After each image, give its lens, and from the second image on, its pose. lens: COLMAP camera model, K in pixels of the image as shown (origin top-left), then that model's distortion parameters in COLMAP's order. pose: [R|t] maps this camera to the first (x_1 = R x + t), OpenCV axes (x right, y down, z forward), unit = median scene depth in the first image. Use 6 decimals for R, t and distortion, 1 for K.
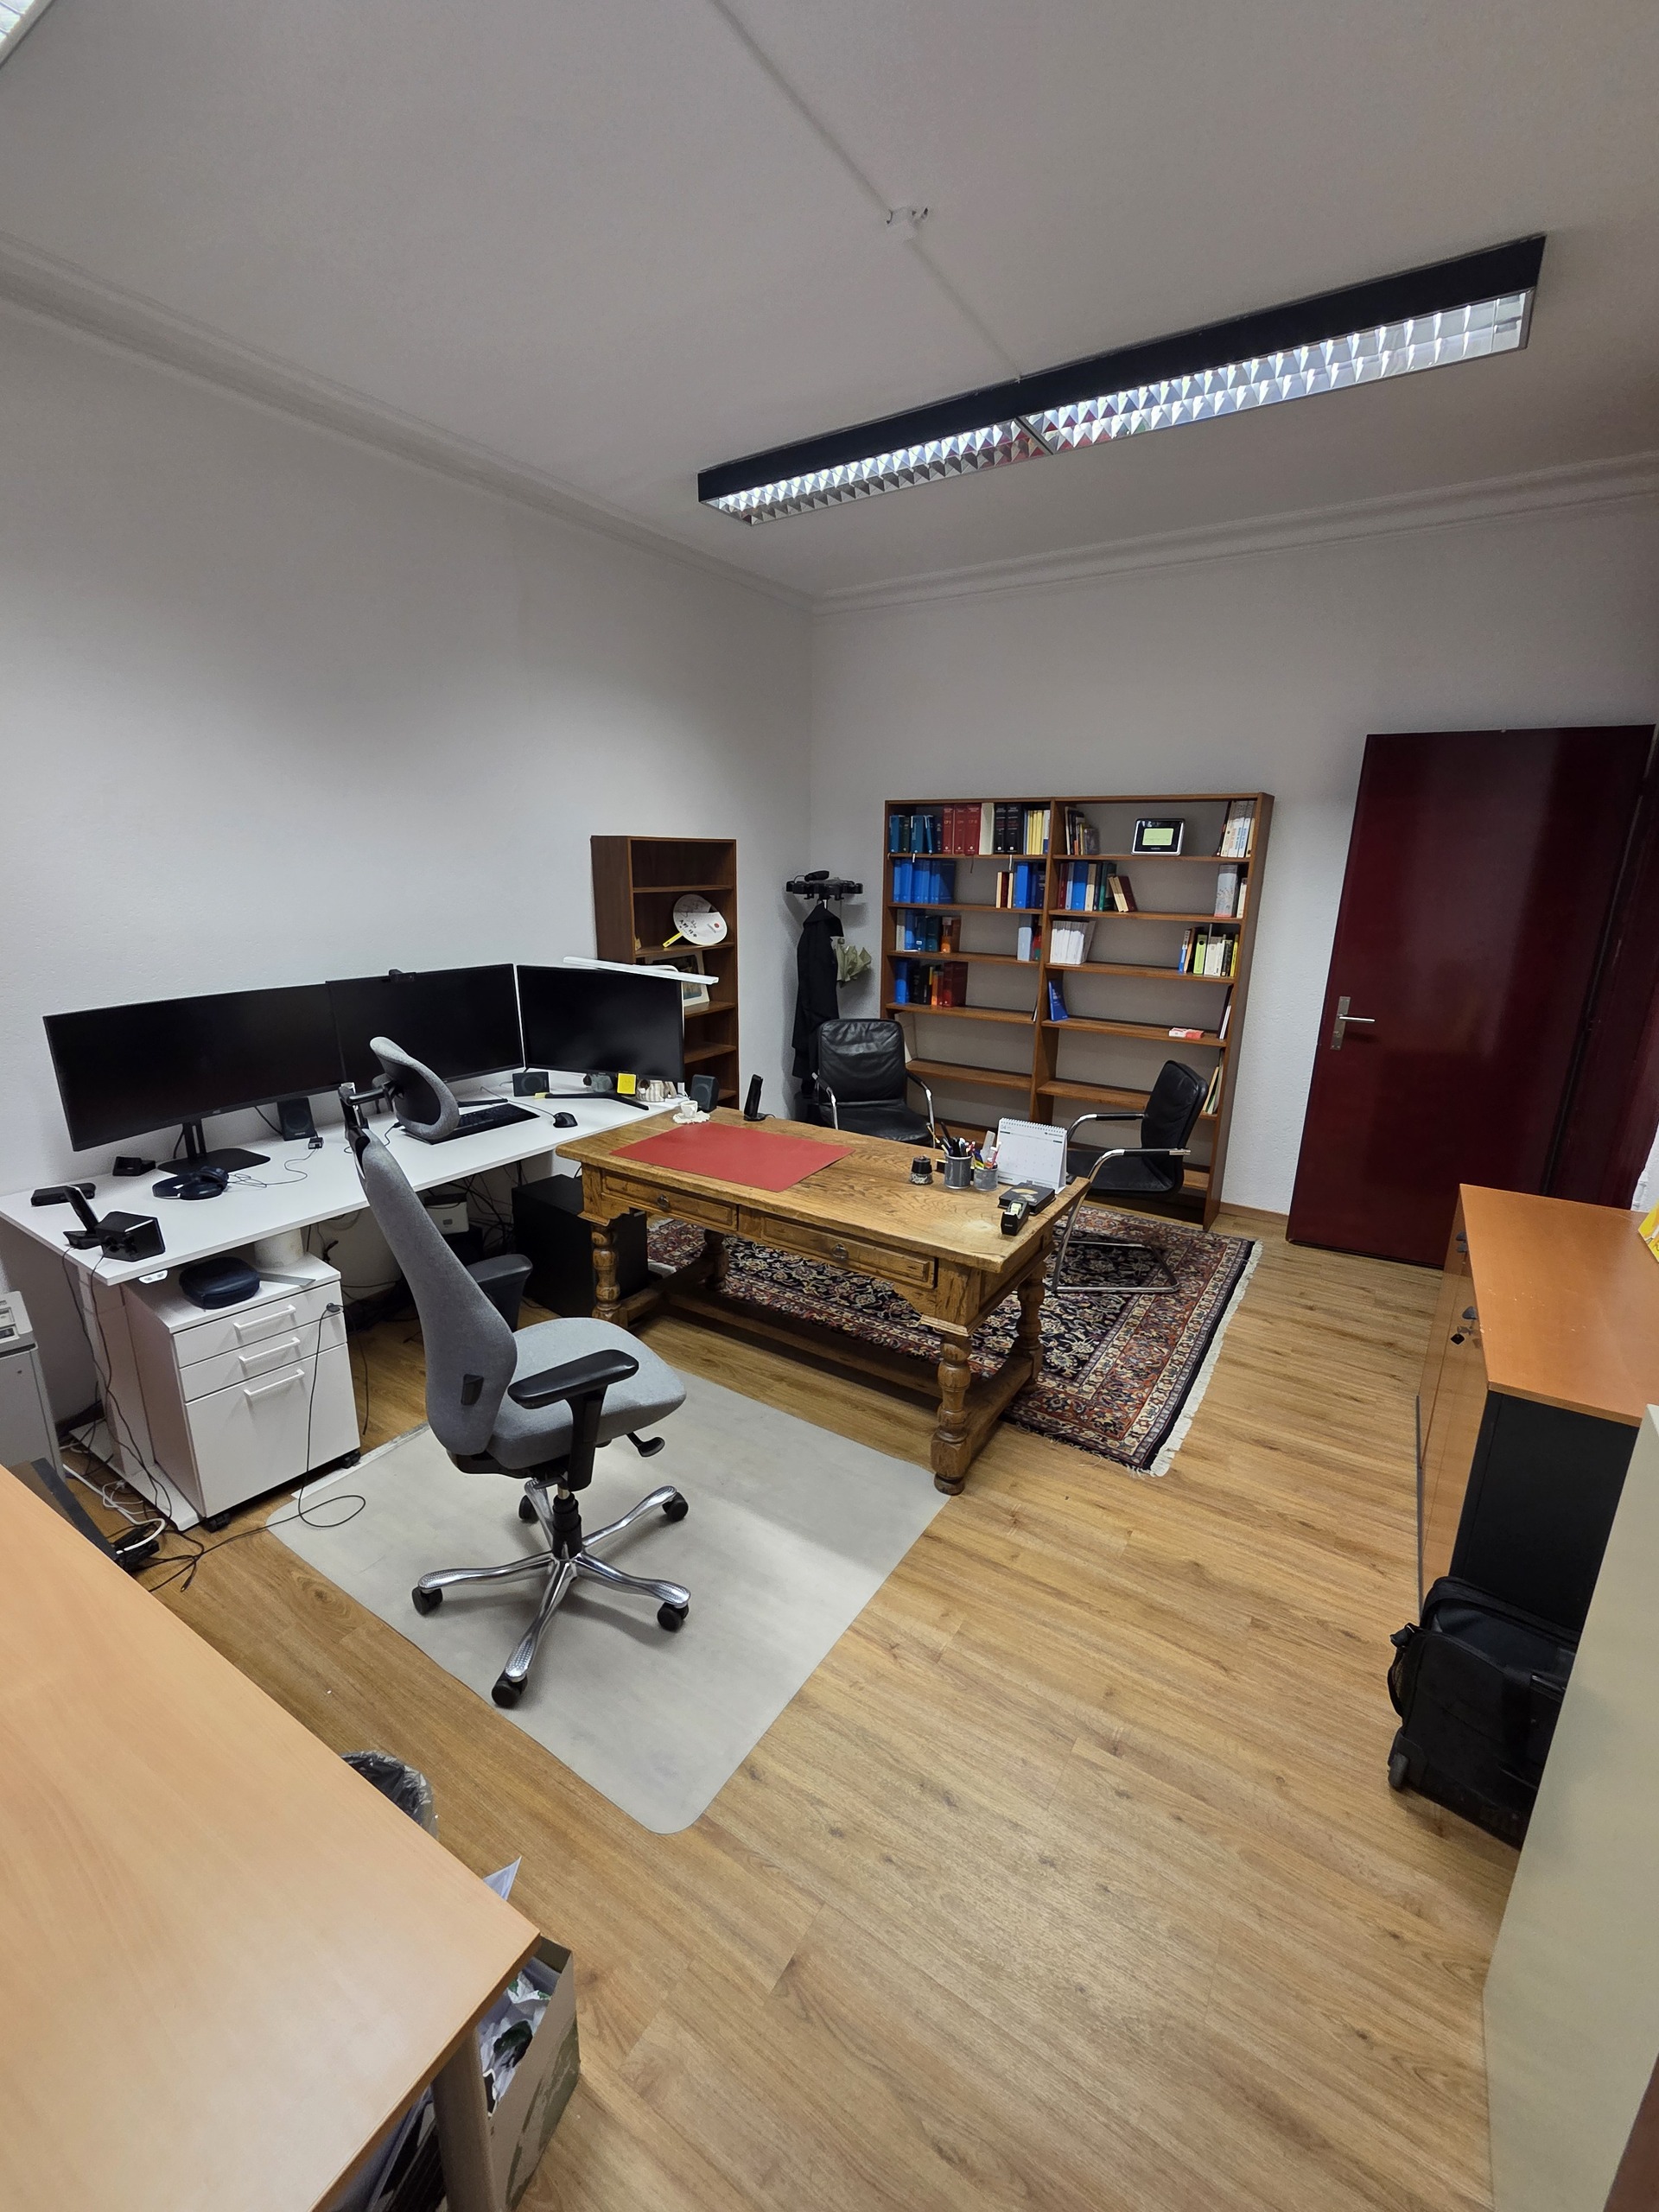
lens RADIAL K [[907.3, 0, 829.5], [0, 907.3, 1106.0], [0, 0, 1]] dist [0.002106, 0.000759]
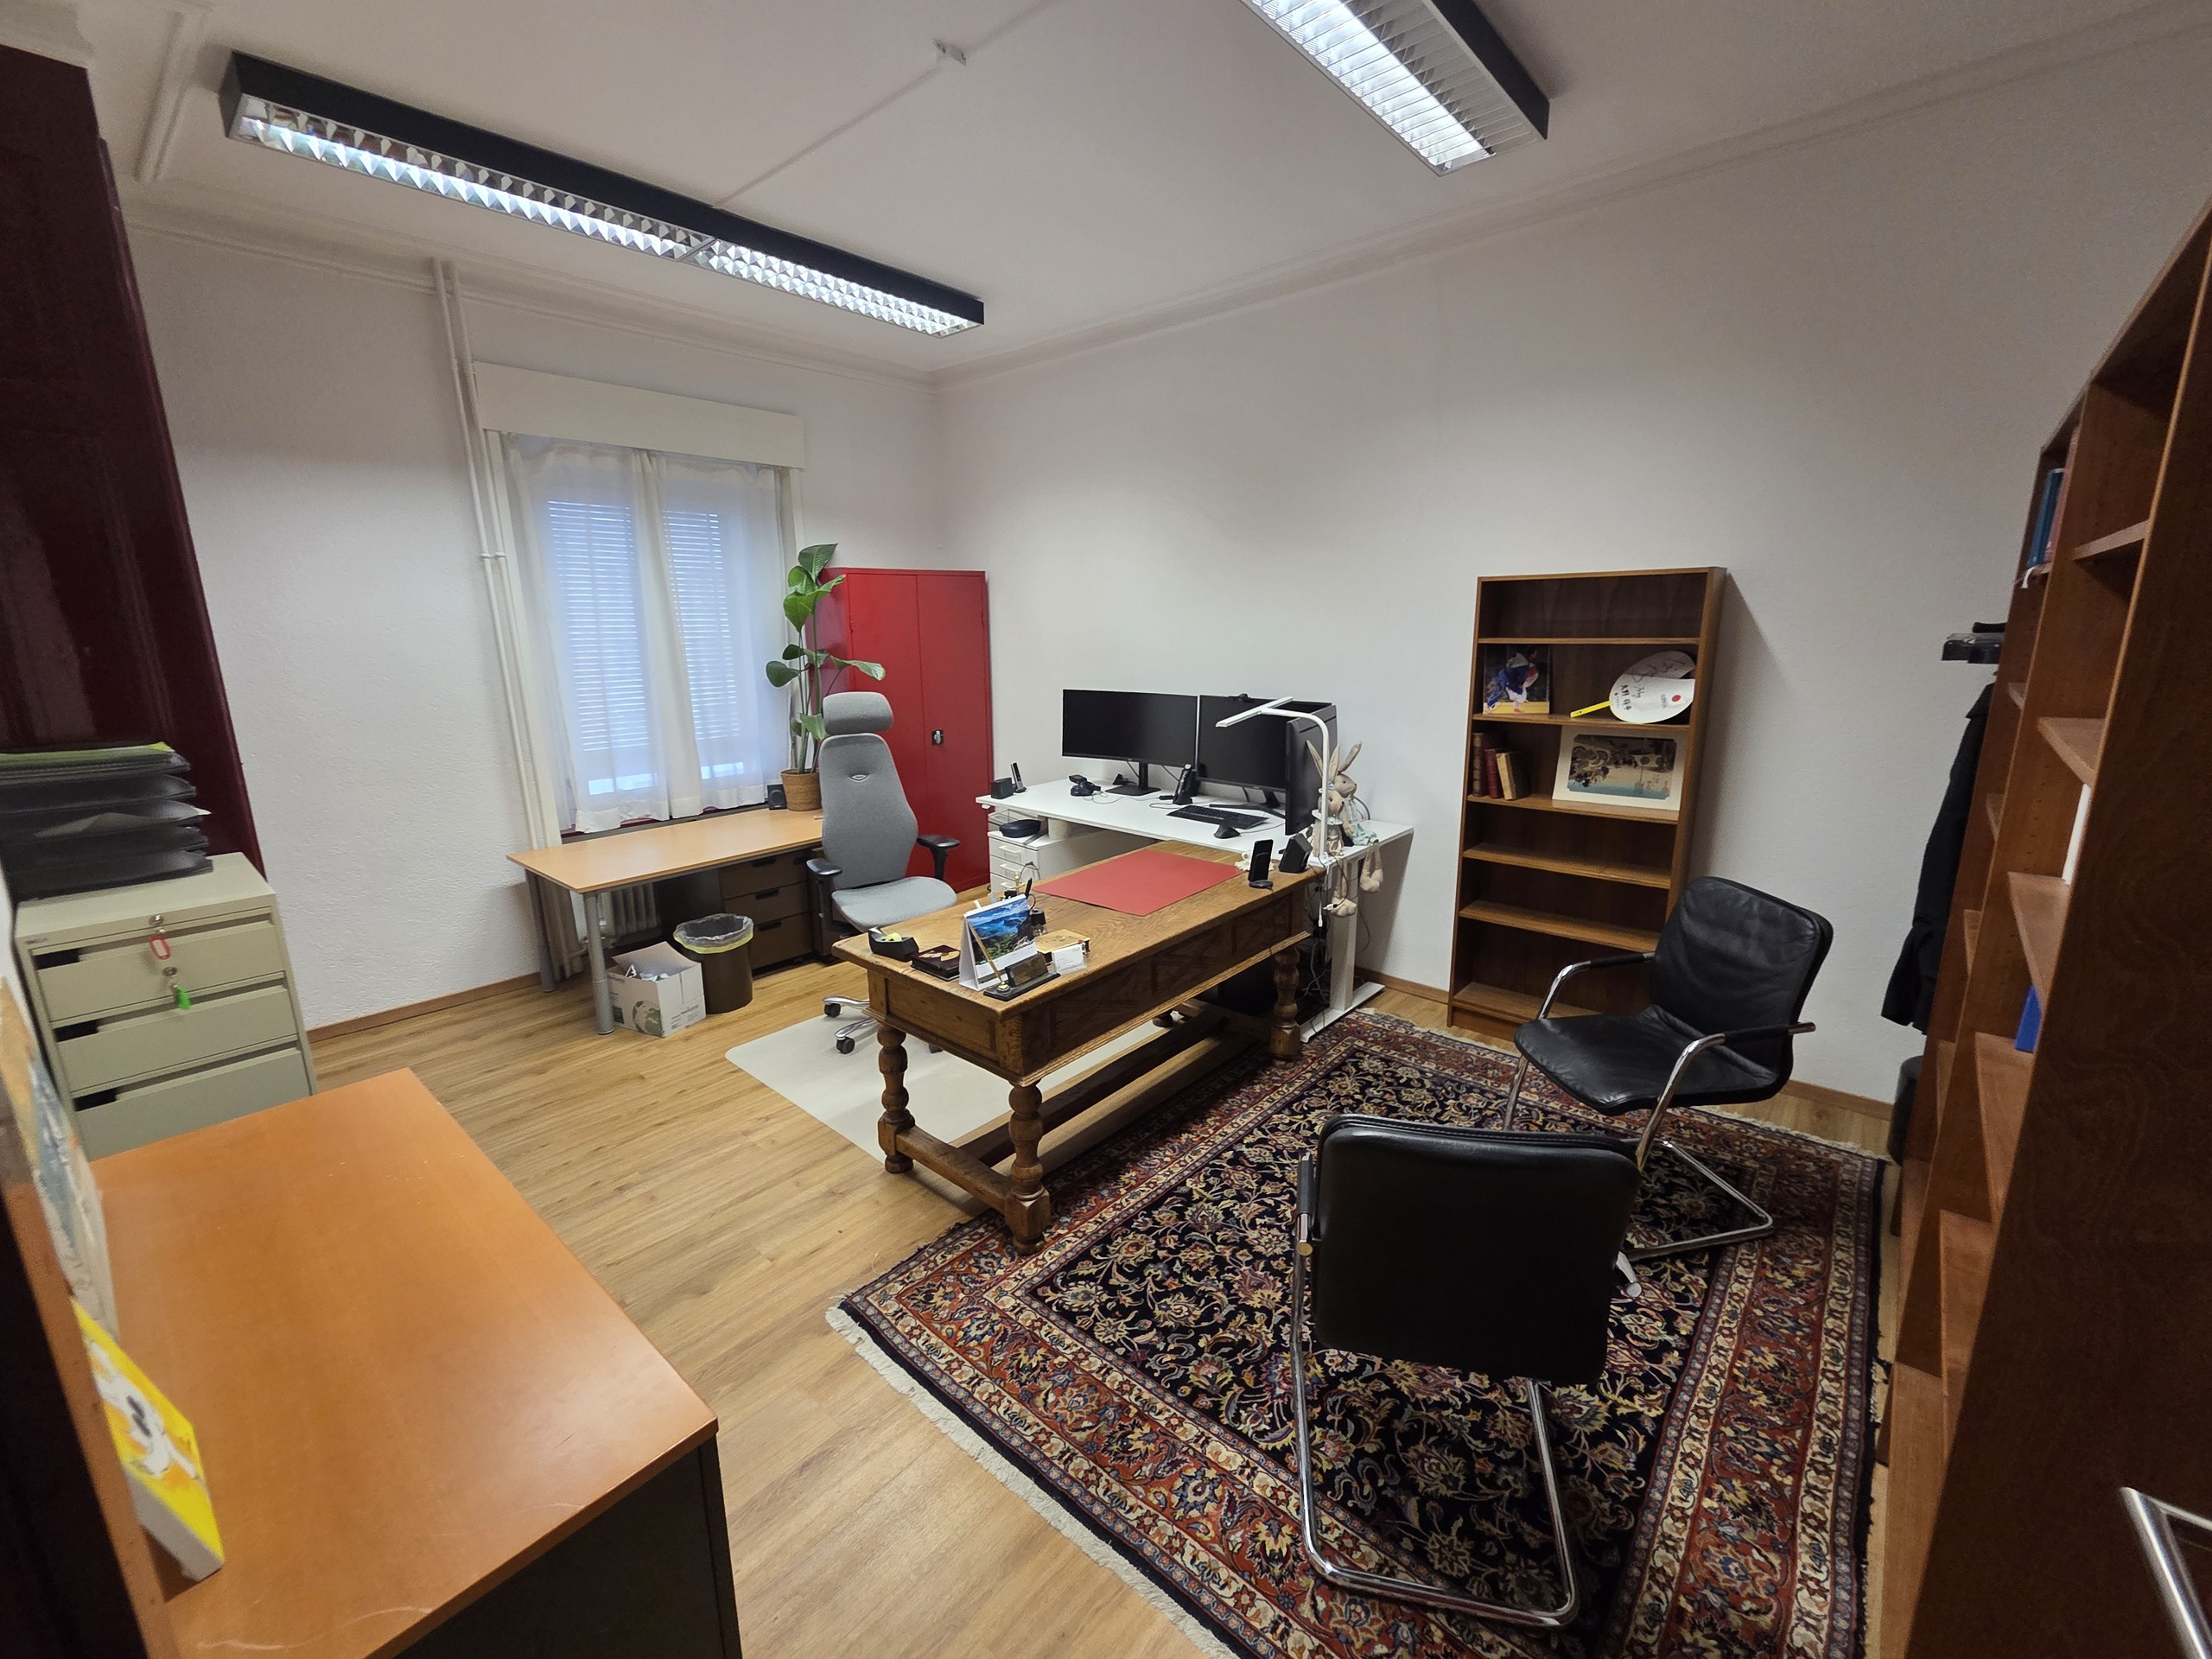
lens RADIAL K [[907.3, 0, 1109.7], [0, 907.3, 820.7], [0, 0, 1]] dist [0.002106, 0.000759]
pose [[-0.147946, 0.204107, -0.967705, 0.772033], [-0.253431, 0.937977, 0.236582, -0.214345], [0.955973, 0.280248, -0.087043, 0.880729]]
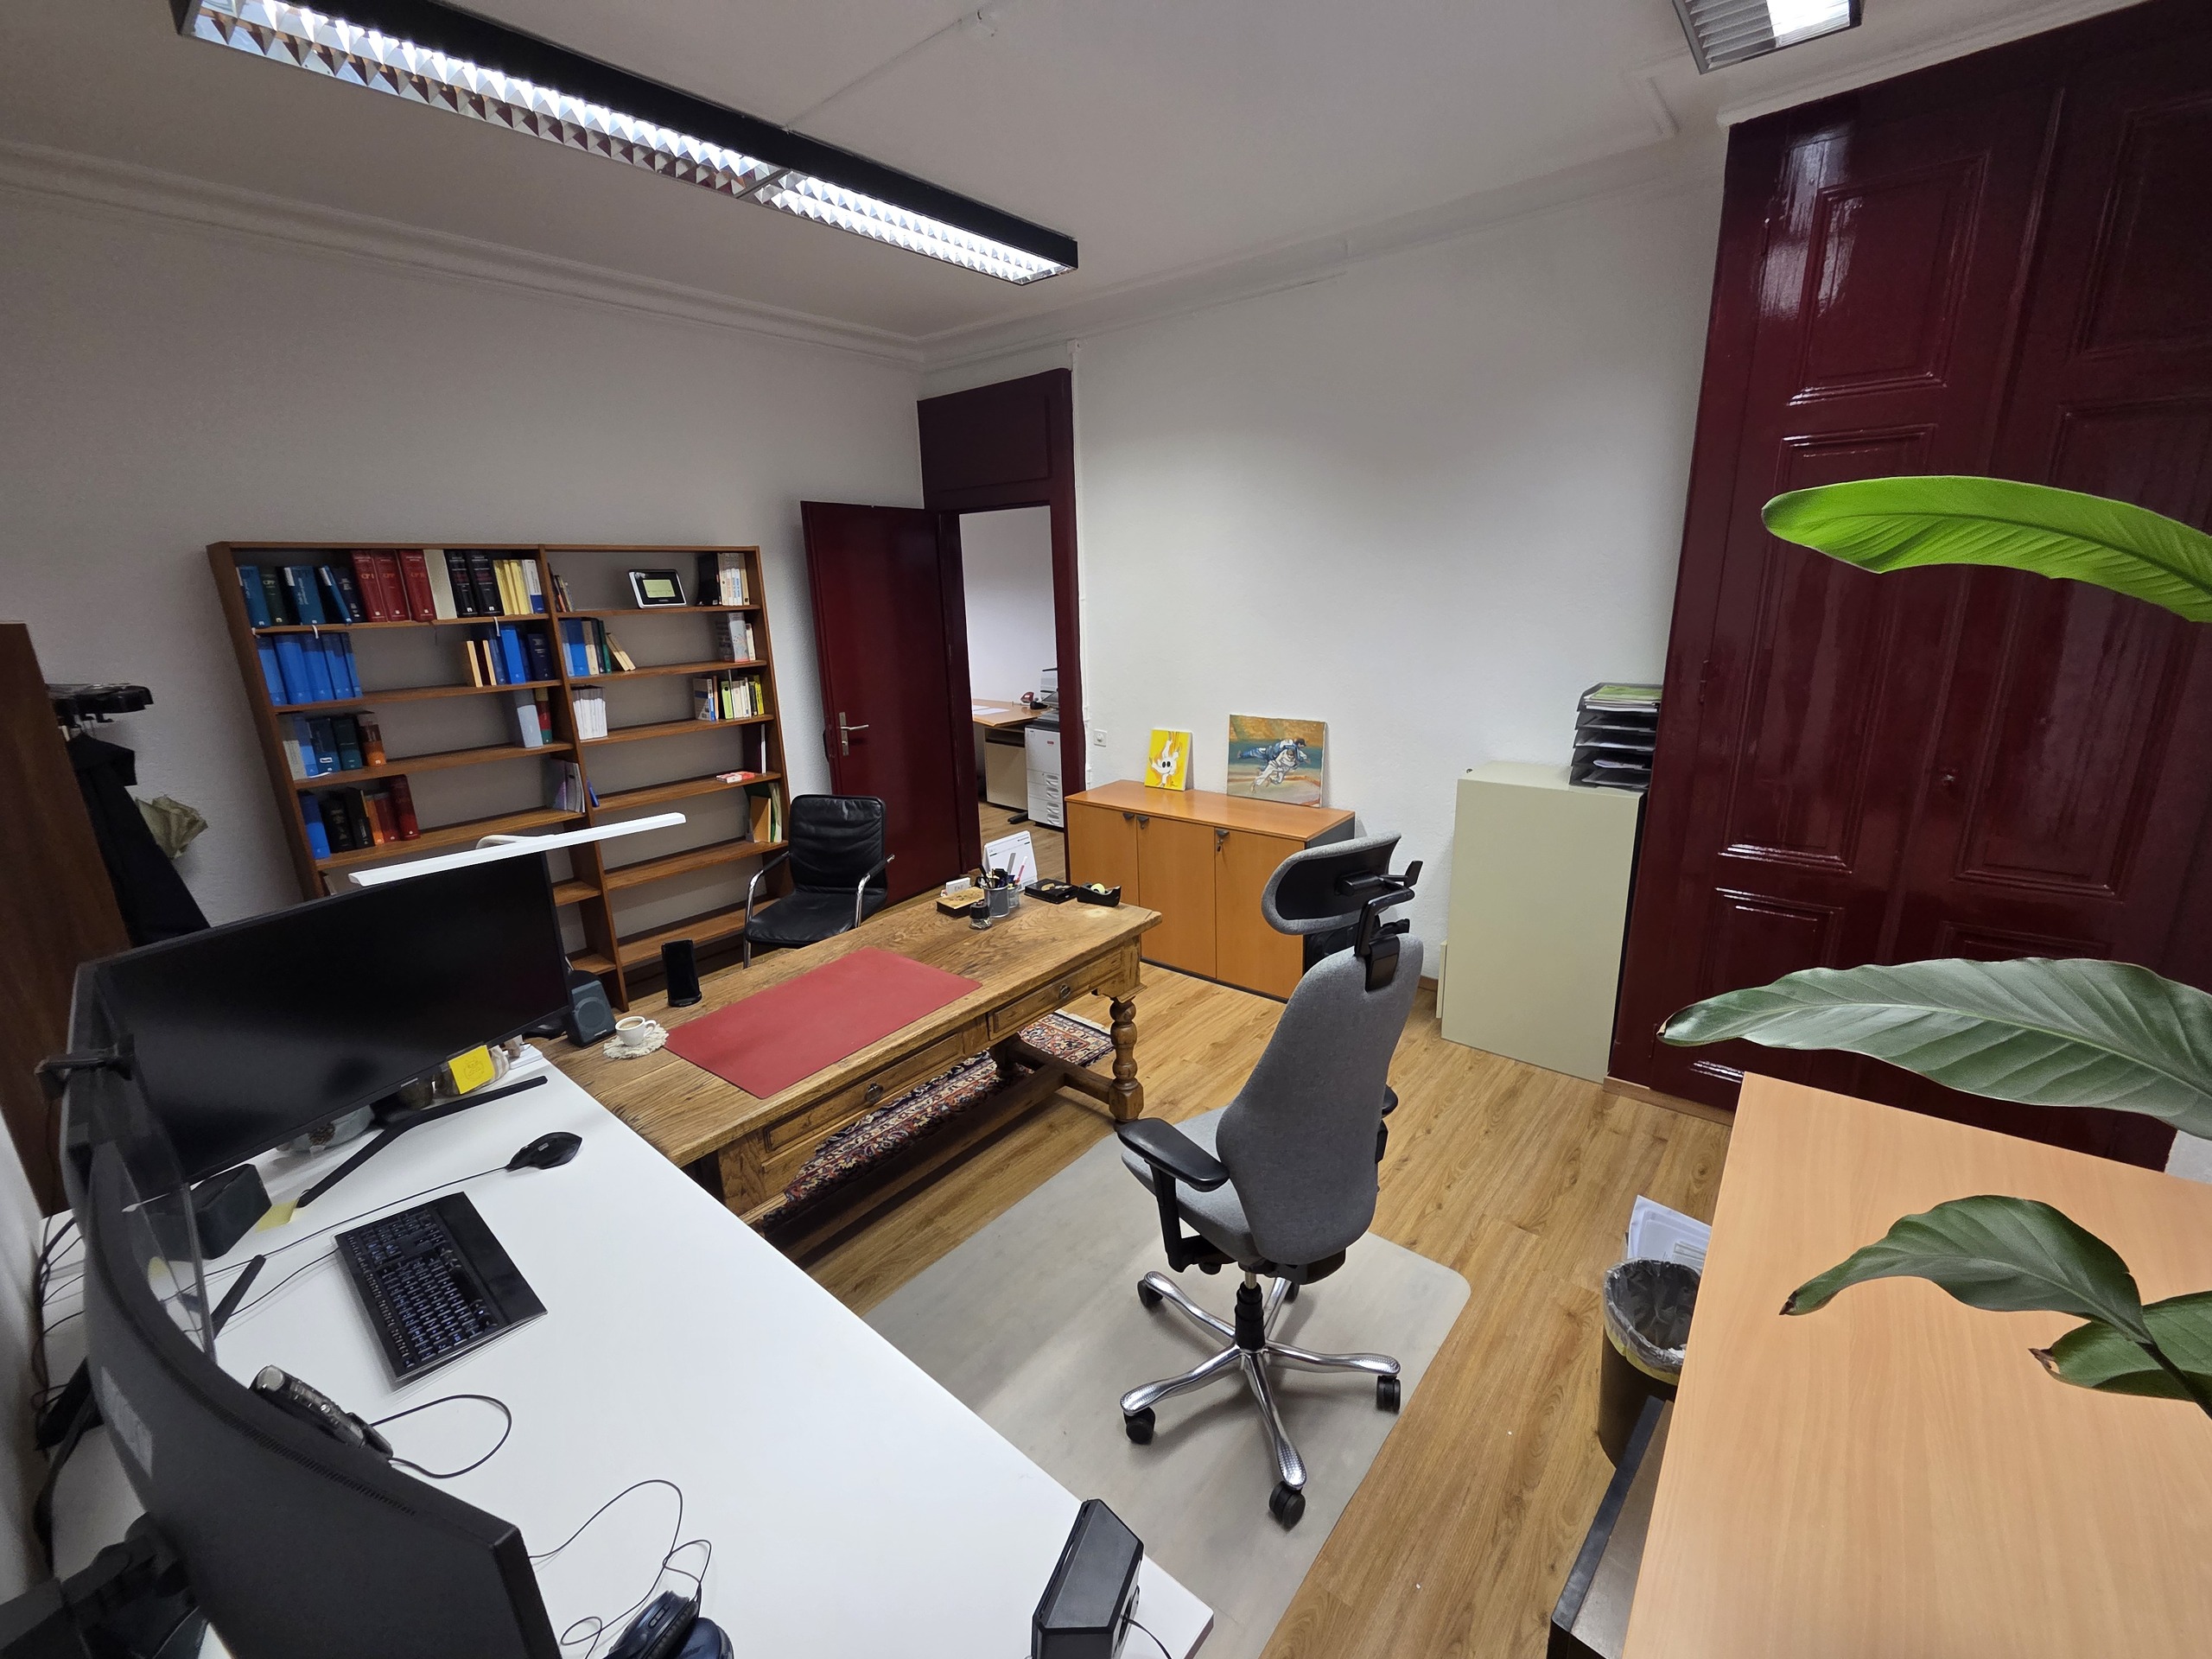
lens RADIAL K [[907.3, 0, 1109.7], [0, 907.3, 820.7], [0, 0, 1]] dist [0.002106, 0.000759]
pose [[0.119878, -0.274995, 0.953943, -0.649876], [0.296126, 0.927037, 0.230026, -0.172508], [-0.947596, 0.254912, 0.192564, 0.495465]]
